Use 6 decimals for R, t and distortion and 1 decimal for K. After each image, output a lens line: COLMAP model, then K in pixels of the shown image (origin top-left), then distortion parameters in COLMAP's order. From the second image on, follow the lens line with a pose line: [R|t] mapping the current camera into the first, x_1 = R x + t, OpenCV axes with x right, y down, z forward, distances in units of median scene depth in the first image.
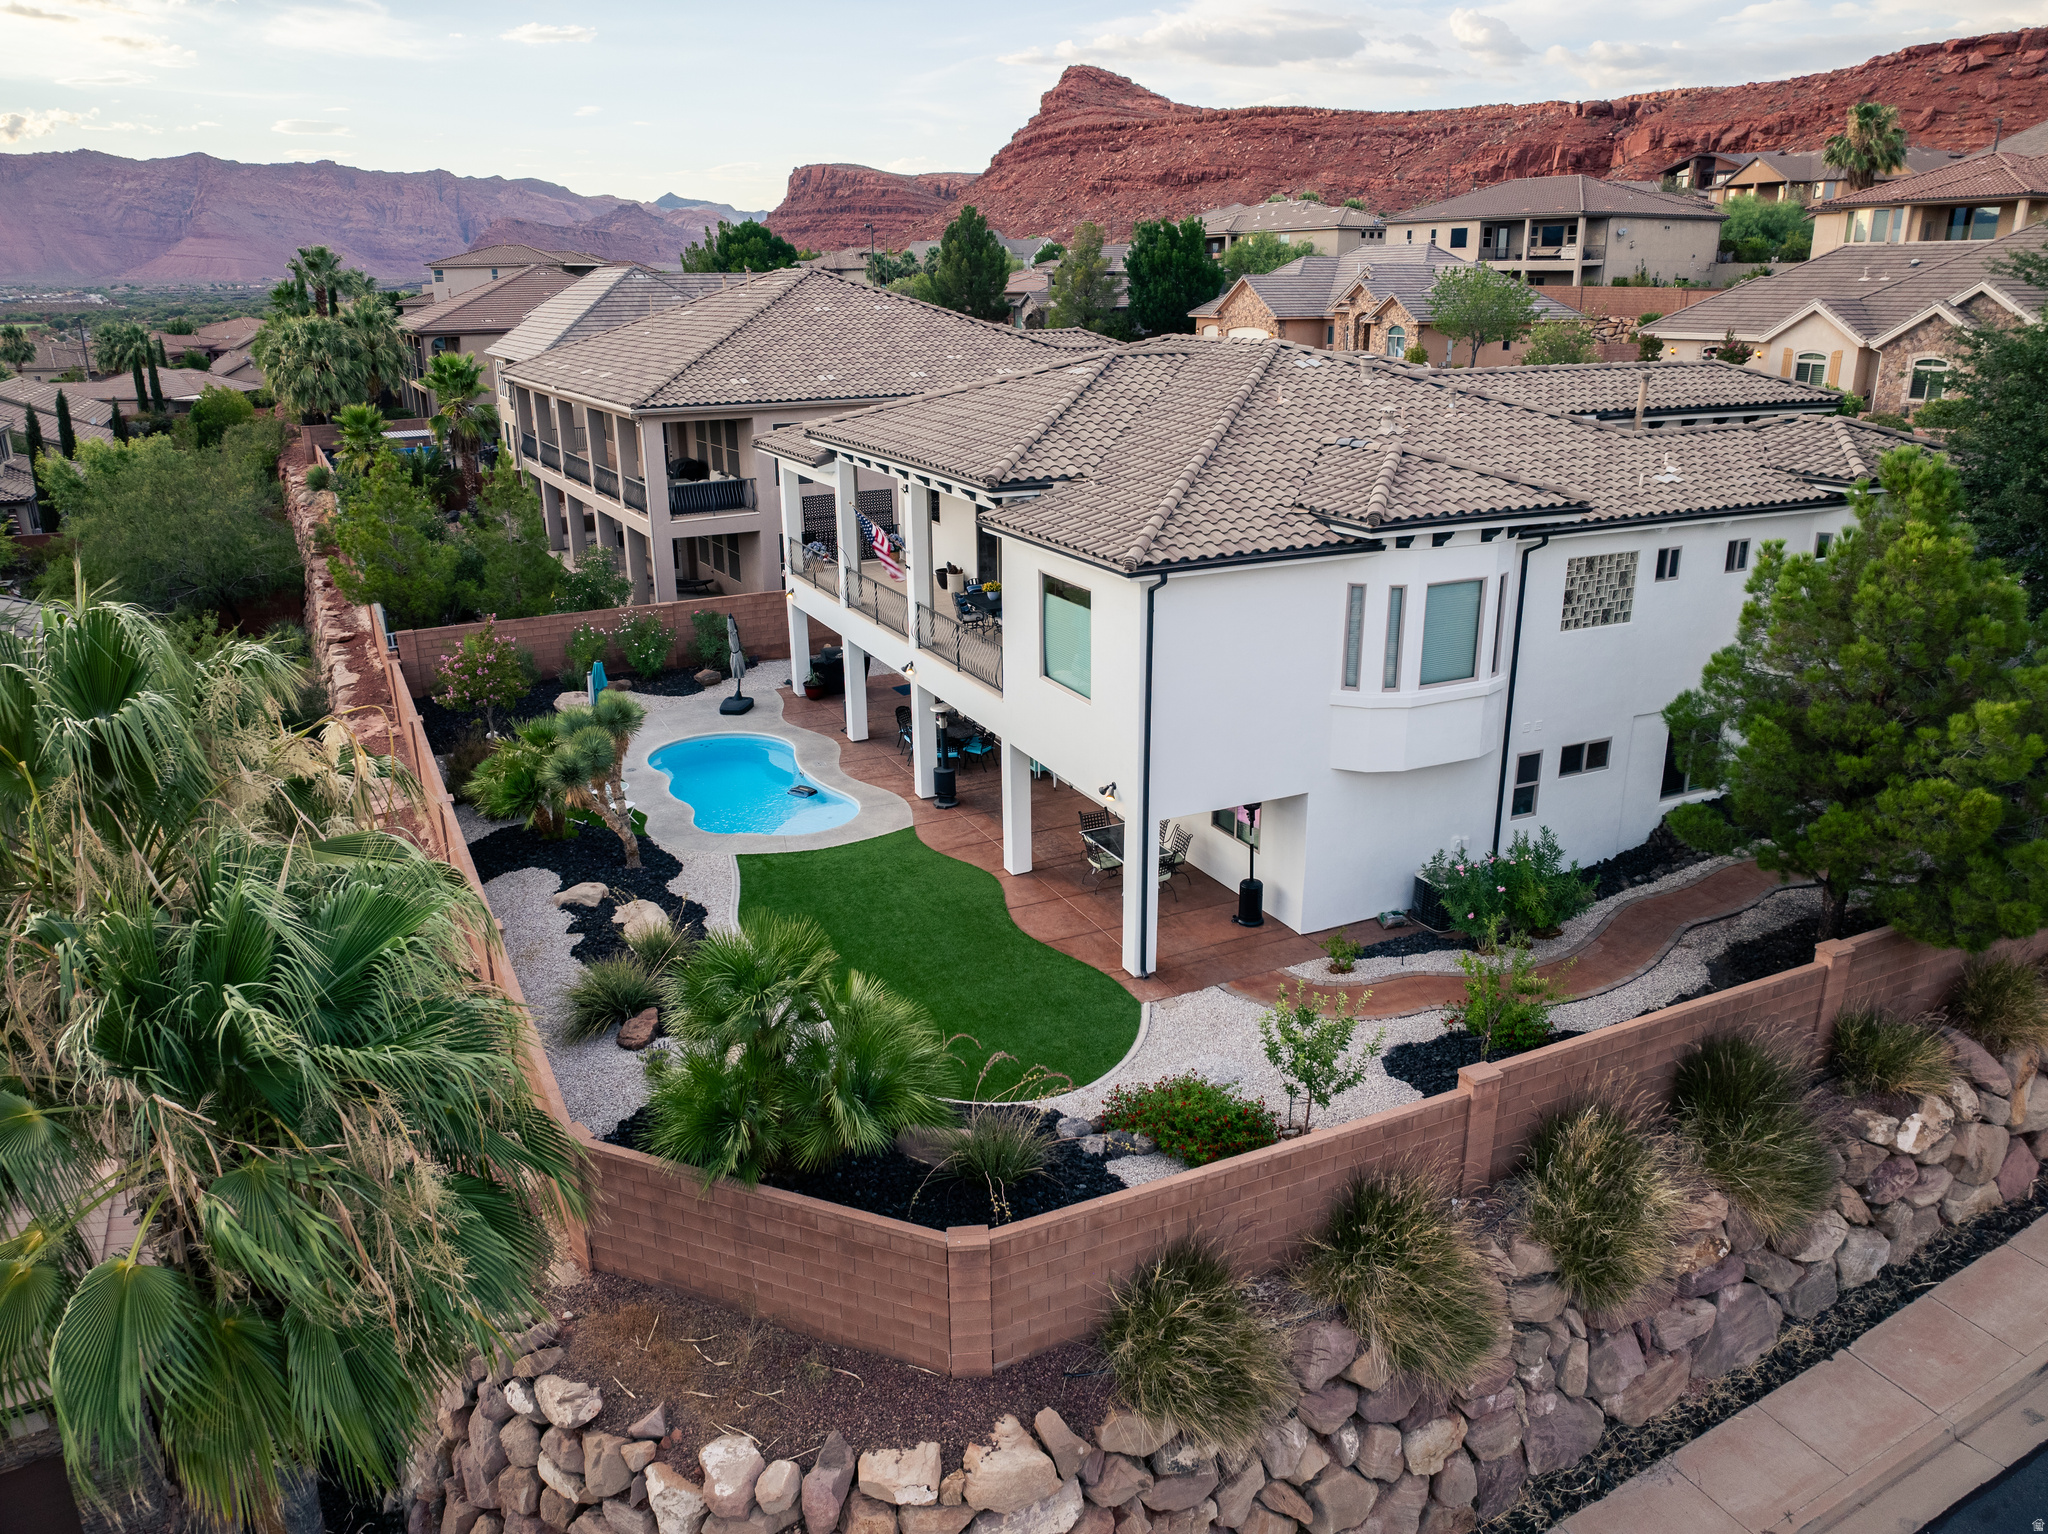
lens RADIAL K [[1430.5, 0, 1024.0], [0, 1430.5, 767.0], [0, 0, 1]] dist [-0.037169, 0.011565]
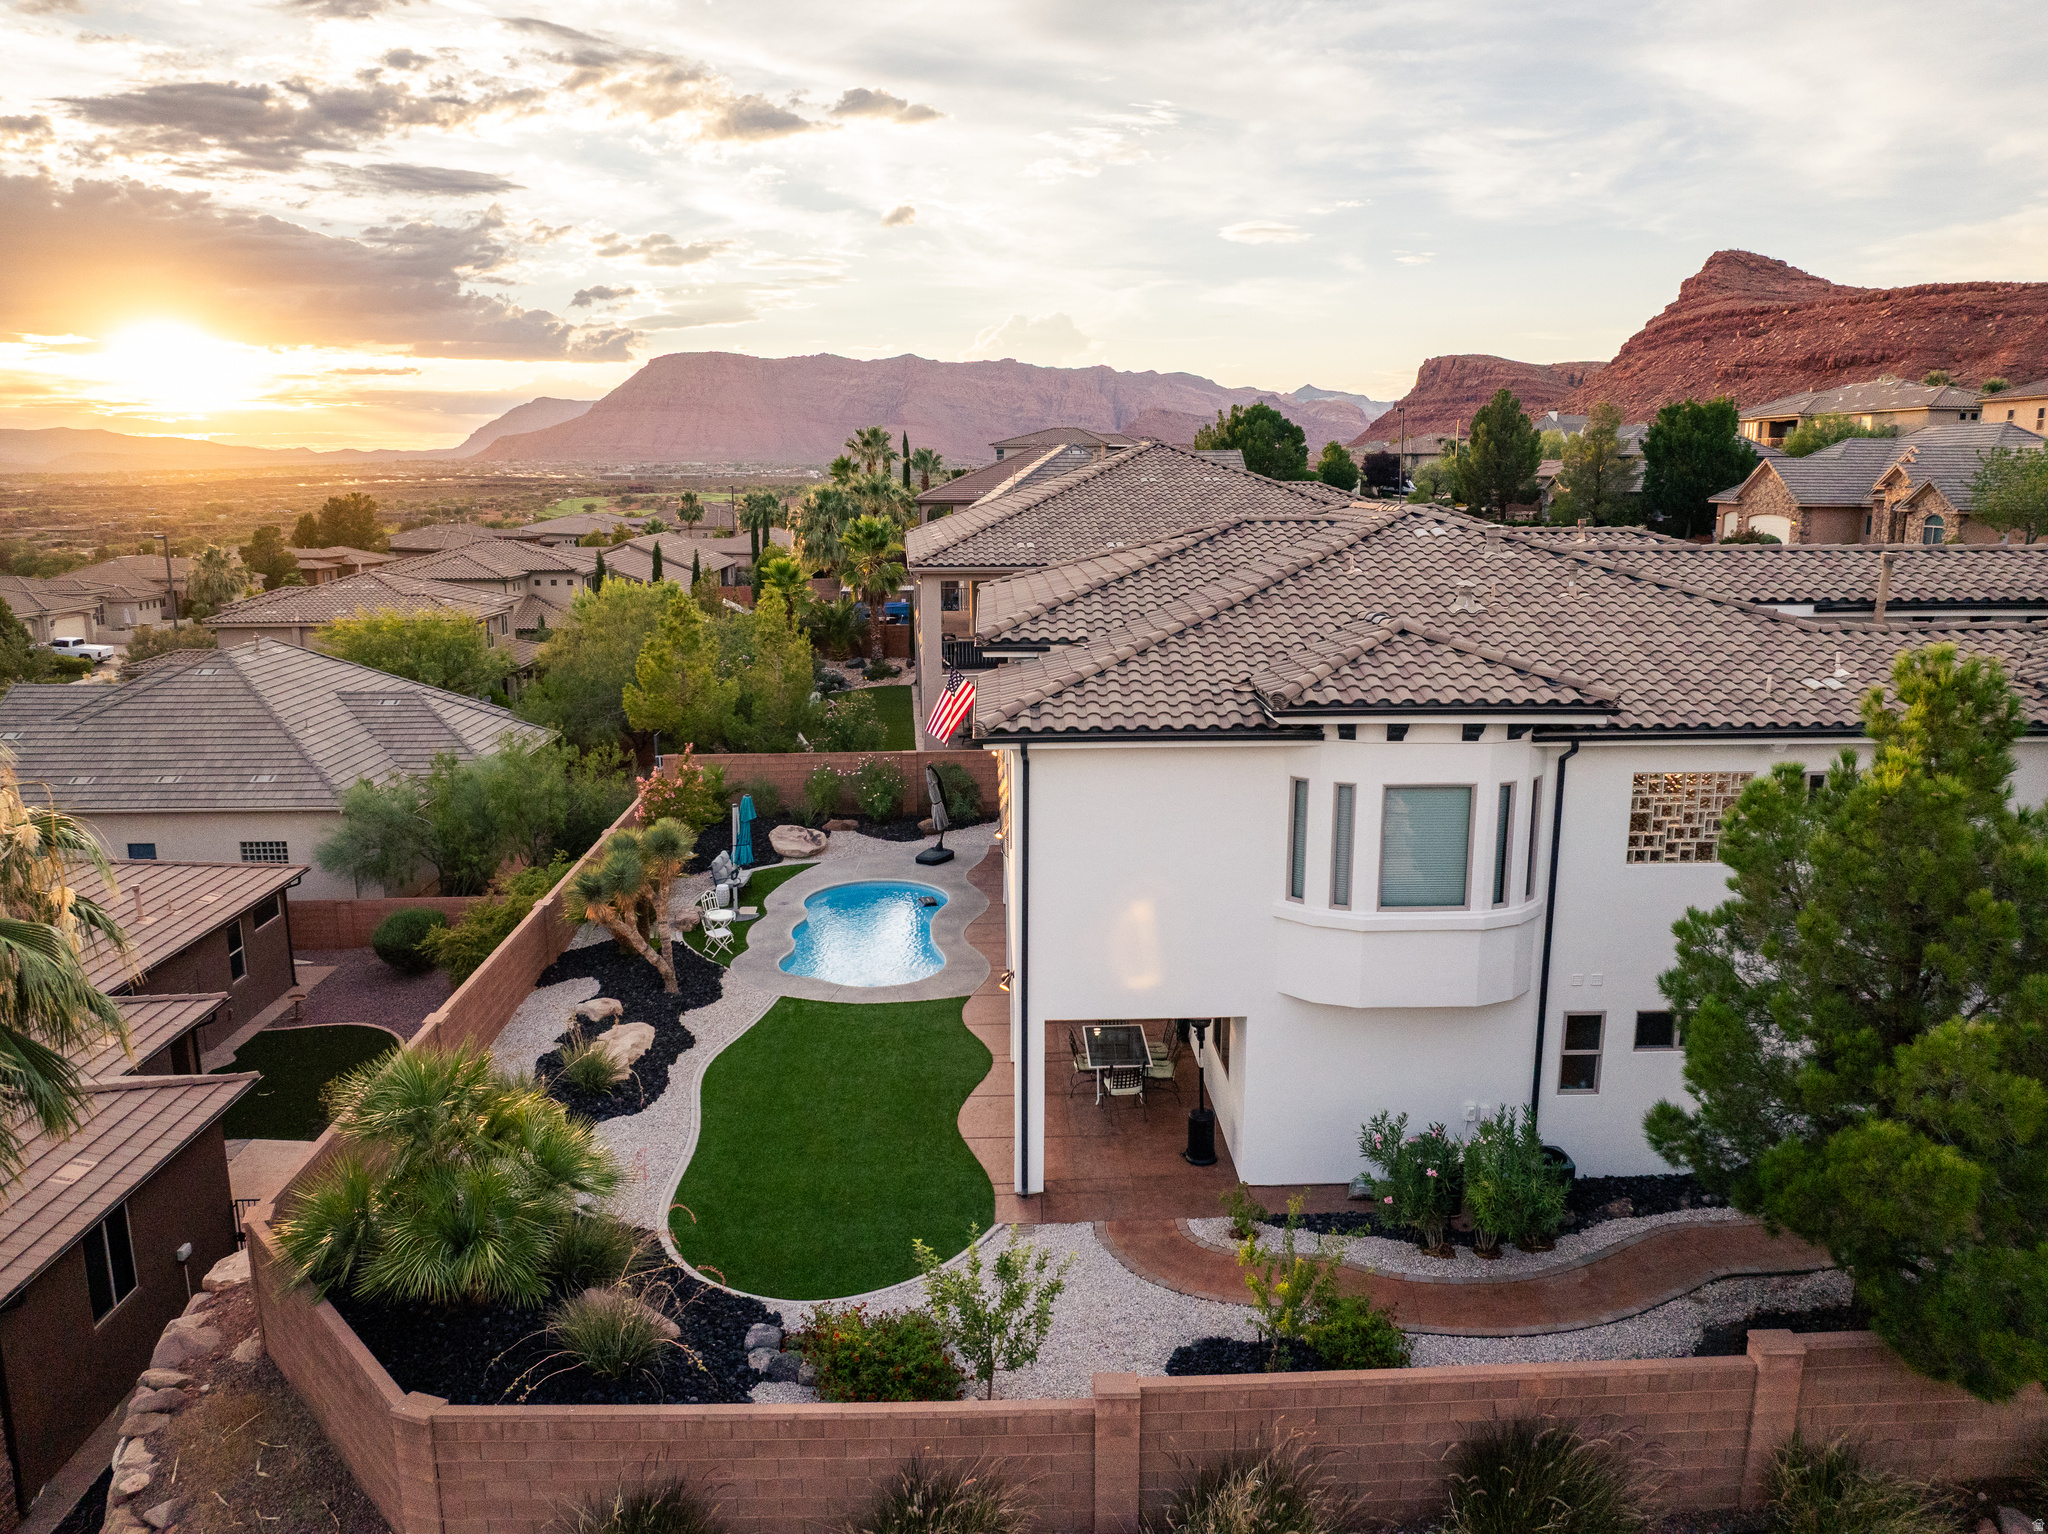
lens RADIAL K [[1430.5, 0, 1024.0], [0, 1430.5, 767.0], [0, 0, 1]] dist [-0.037169, 0.011565]
pose [[0.916741, 0.087456, -0.389792, 0.274198], [-0.134107, 0.986492, -0.094067, -0.021317], [0.376300, 0.138509, 0.916086, 0.104290]]
